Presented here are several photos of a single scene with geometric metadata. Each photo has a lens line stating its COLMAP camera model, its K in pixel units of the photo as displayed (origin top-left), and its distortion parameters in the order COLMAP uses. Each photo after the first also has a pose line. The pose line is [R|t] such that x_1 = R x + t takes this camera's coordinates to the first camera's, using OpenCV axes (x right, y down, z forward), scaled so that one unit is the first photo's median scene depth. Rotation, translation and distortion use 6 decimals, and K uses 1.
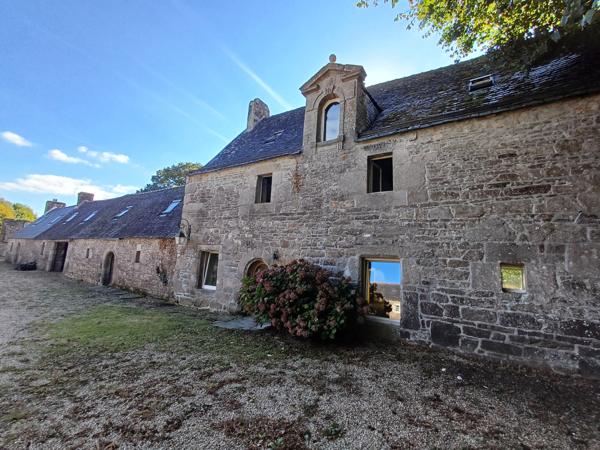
lens RADIAL K [[281.5, 0, 299.8], [0, 281.5, 220.3], [0, 0, 1]] dist [-0.000896, -0.001377]
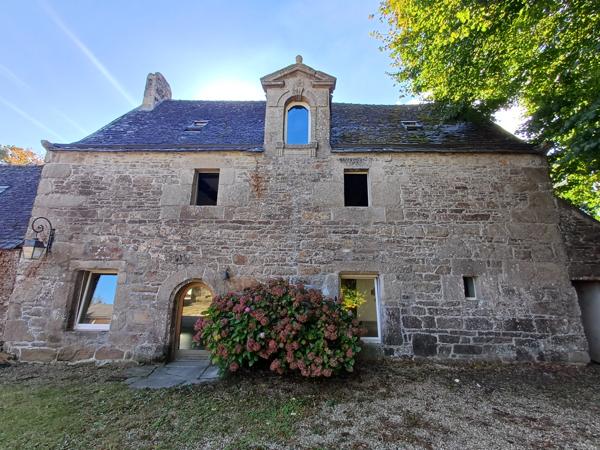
lens RADIAL K [[281.5, 0, 308.5], [0, 281.5, 217.0], [0, 0, 1]] dist [-0.000896, -0.001377]
pose [[0.843091, 0.081098, 0.531620, -0.374836], [-0.047736, 0.995947, -0.076226, 0.018576], [-0.535647, 0.038888, 0.843546, 0.255384]]
